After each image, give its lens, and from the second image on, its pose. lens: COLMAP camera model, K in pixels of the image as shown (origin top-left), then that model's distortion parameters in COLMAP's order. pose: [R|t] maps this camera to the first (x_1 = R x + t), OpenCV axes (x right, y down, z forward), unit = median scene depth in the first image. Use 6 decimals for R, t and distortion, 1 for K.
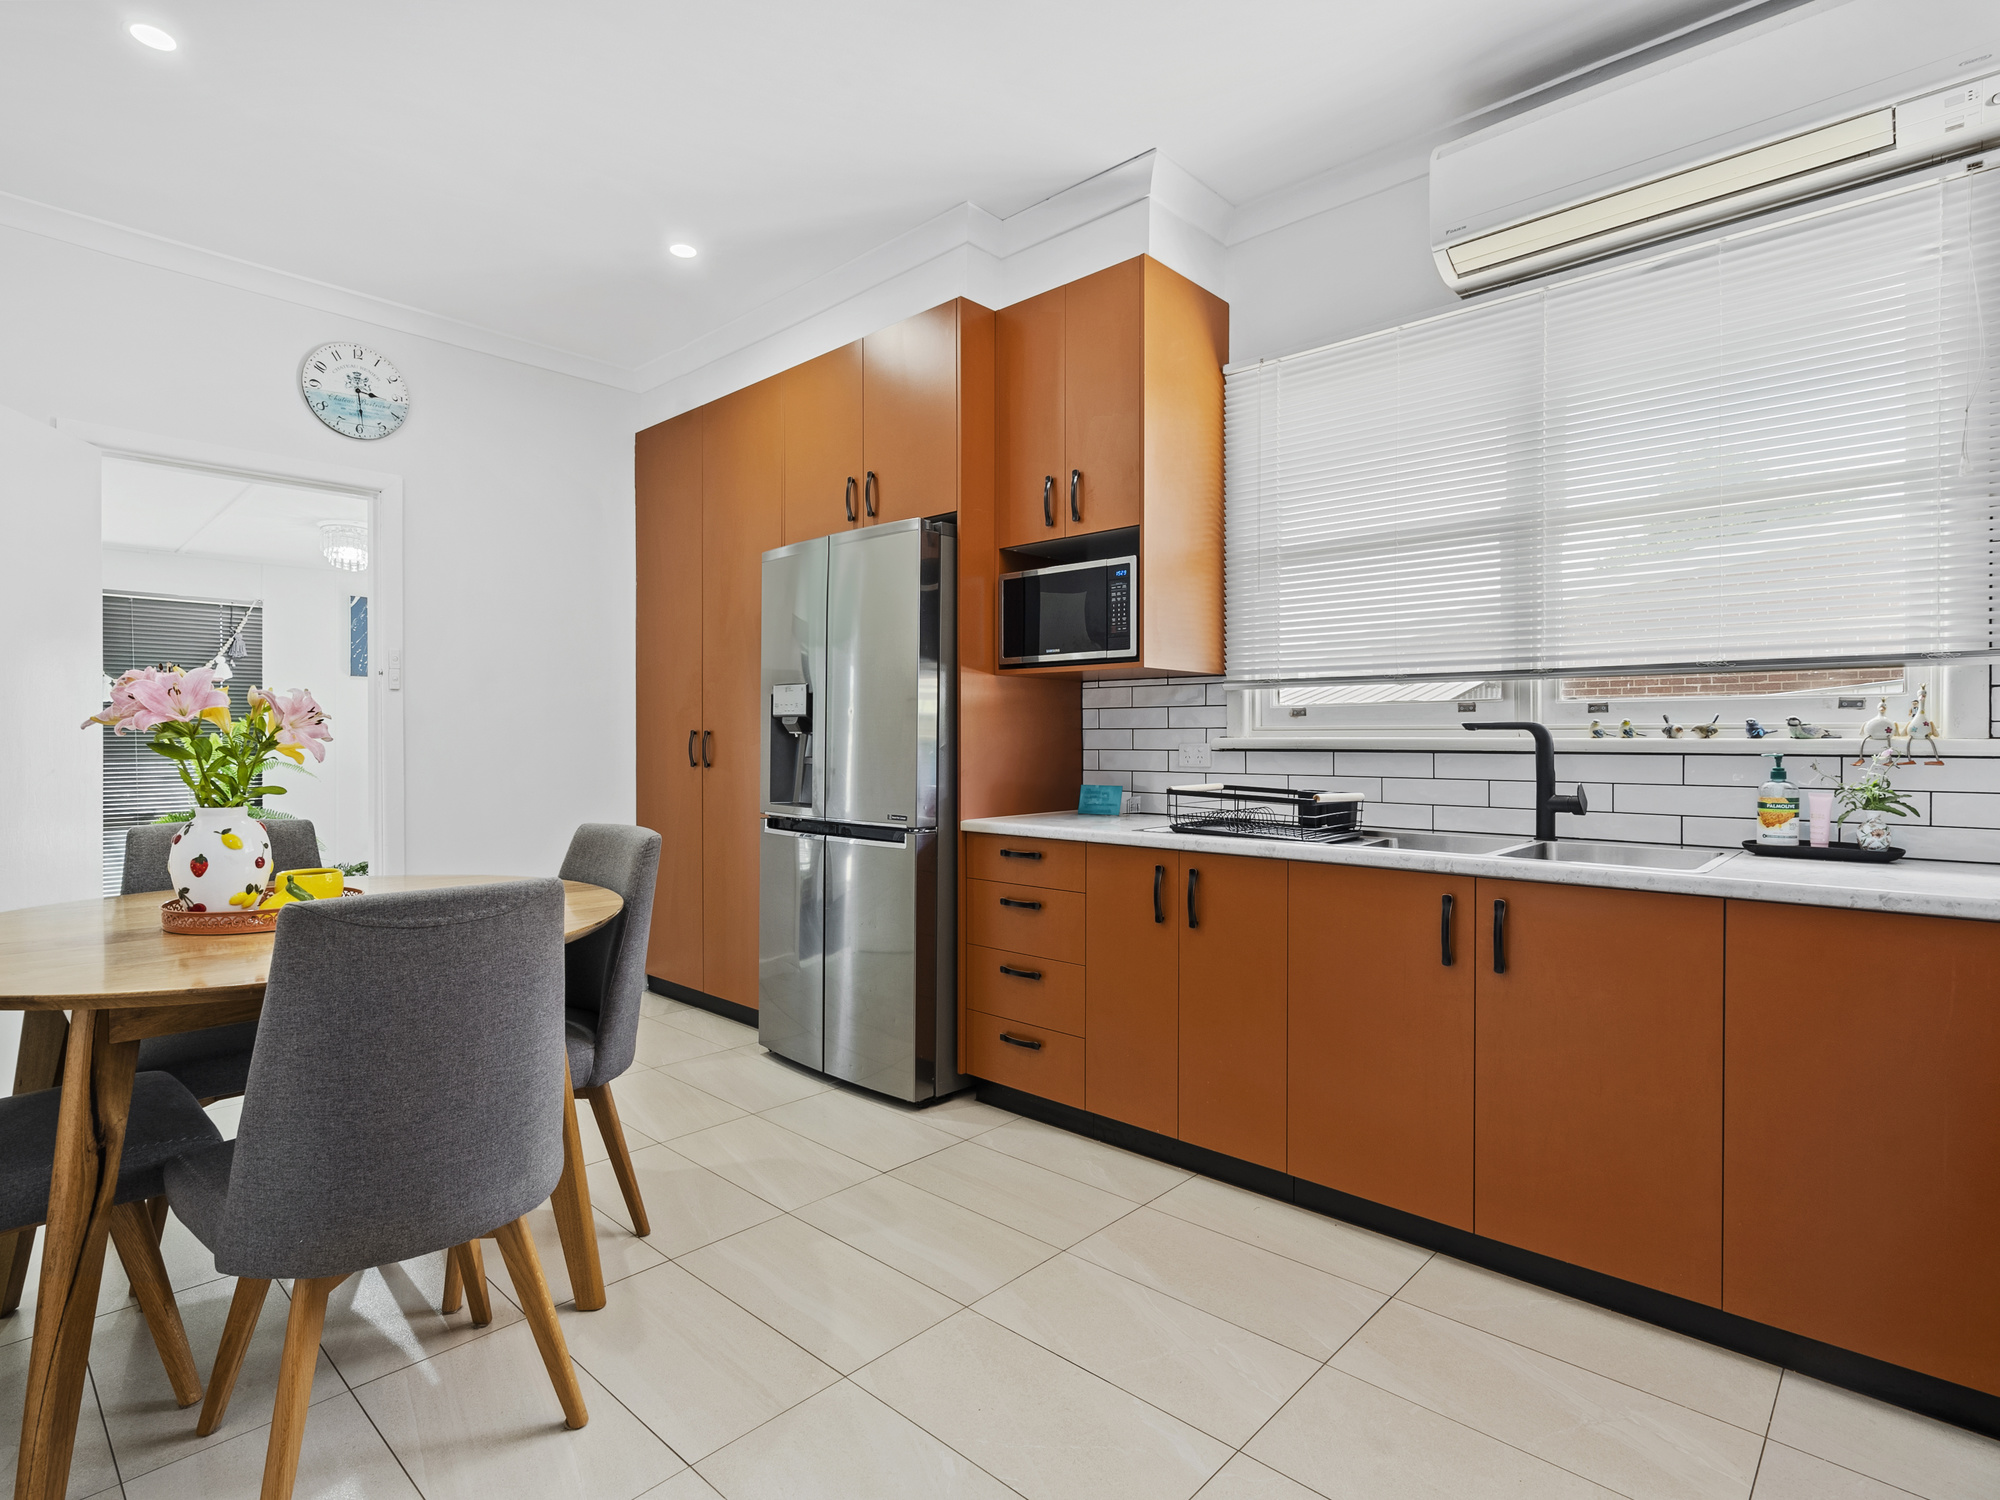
lens RADIAL K [[1024.7, 0, 999.3], [0, 1024.7, 747.9], [0, 0, 1]] dist [-0.003208, -0.000703]
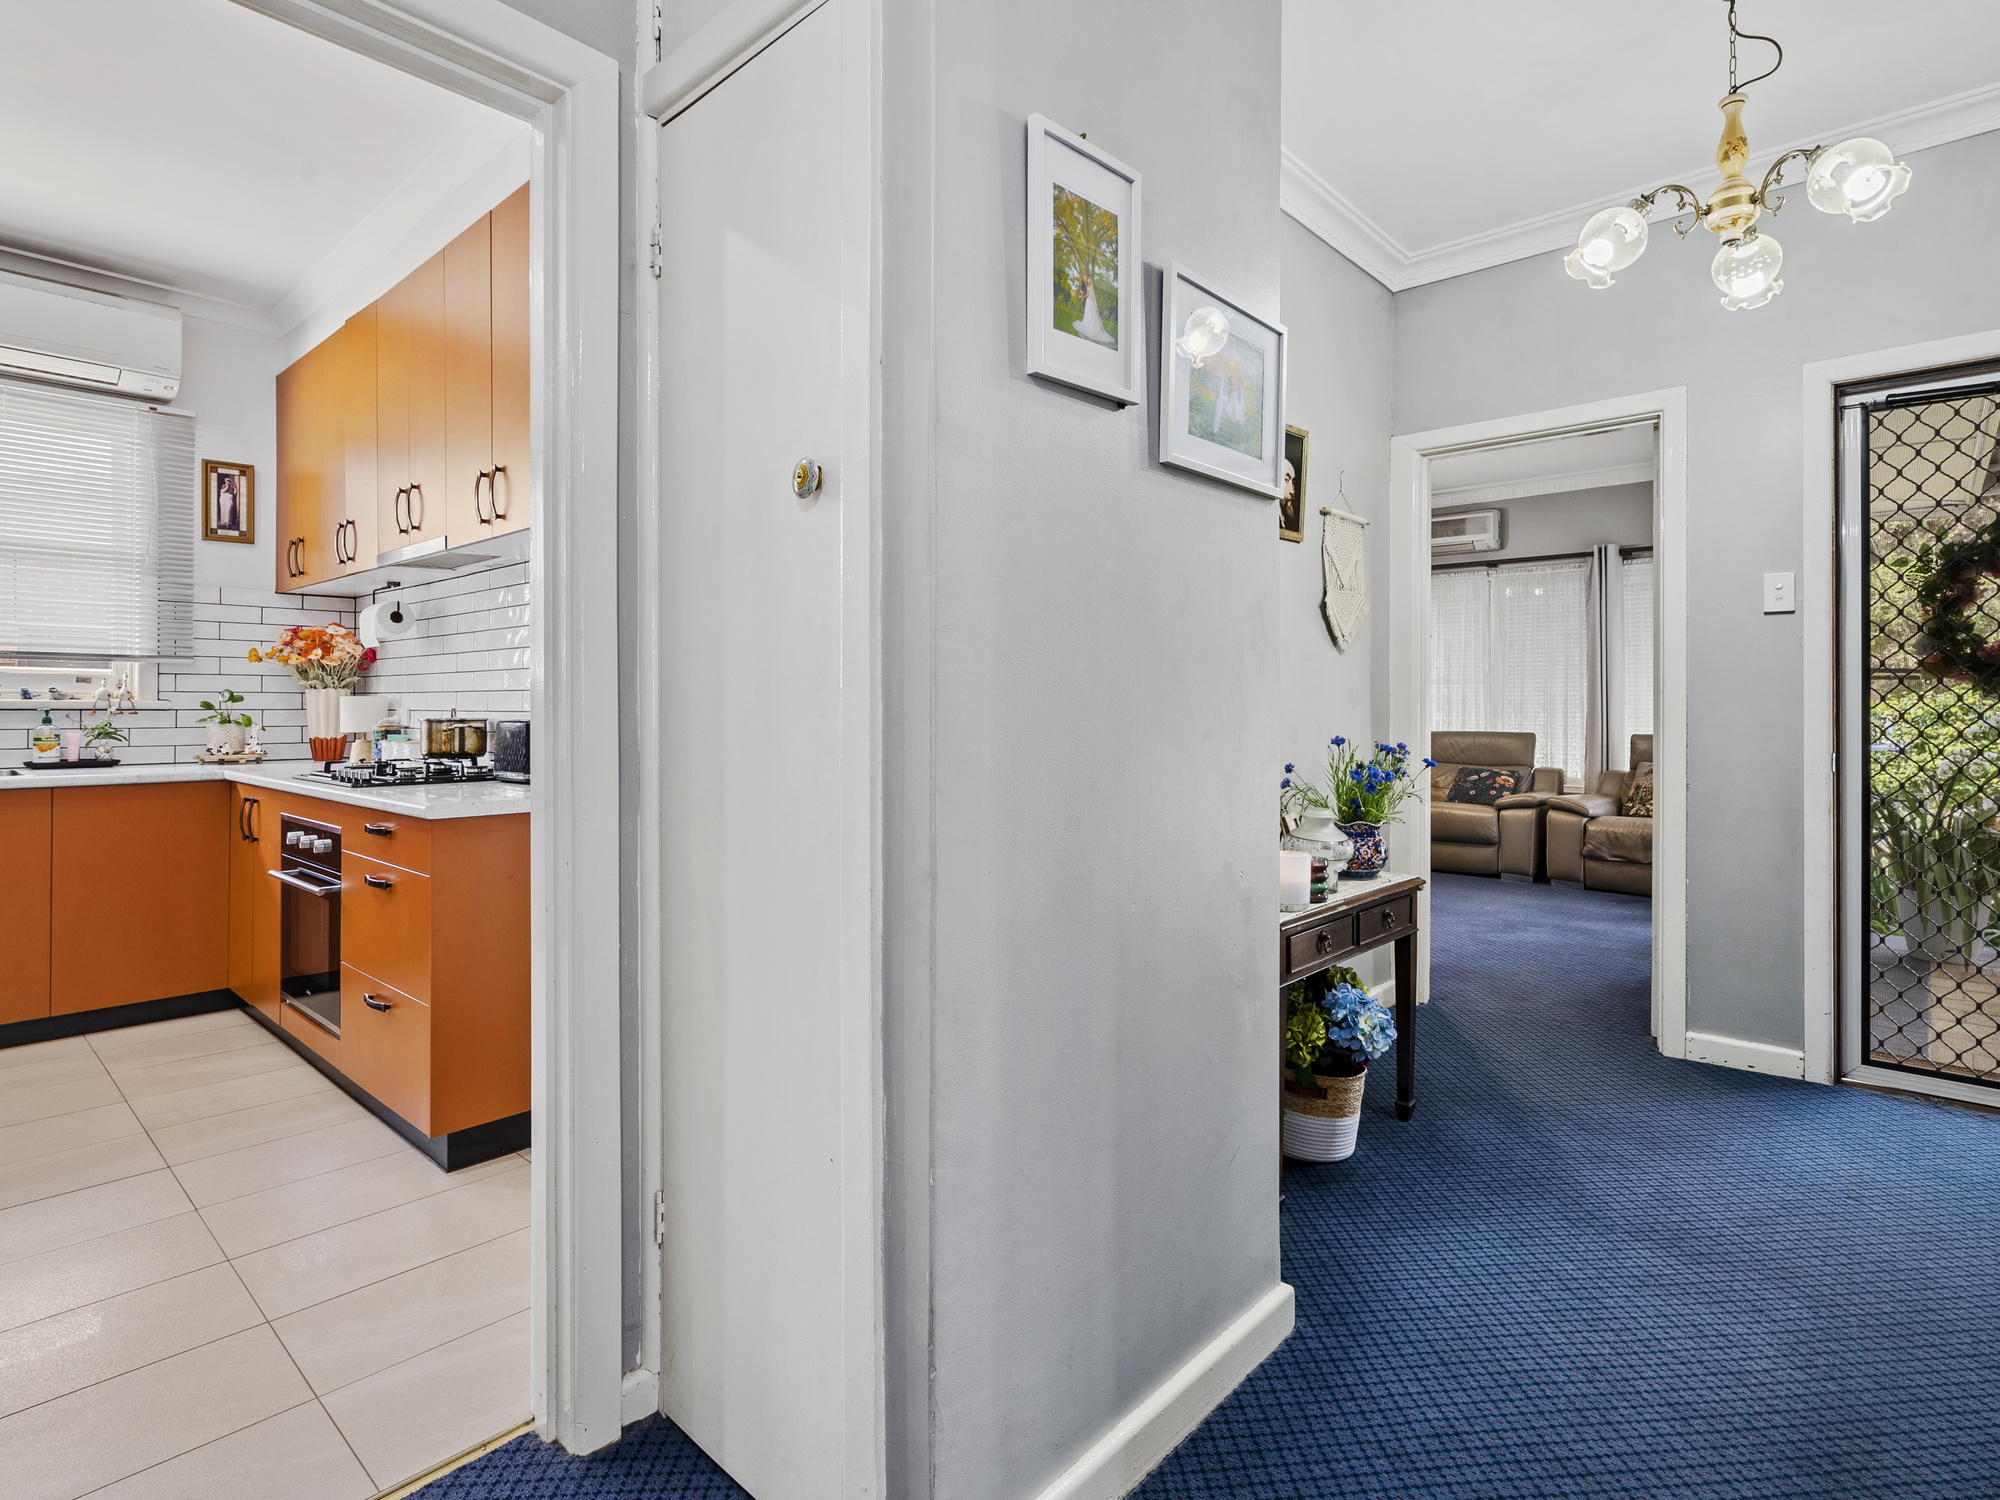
lens RADIAL K [[1024.7, 0, 1007.0], [0, 1024.7, 705.6], [0, 0, 1]] dist [-0.003208, -0.000703]
pose [[-0.015668, -0.001420, 0.999876, -0.976558], [0.003391, 0.999993, 0.001473, 0.003500], [-0.999872, 0.003414, -0.015663, -0.577029]]
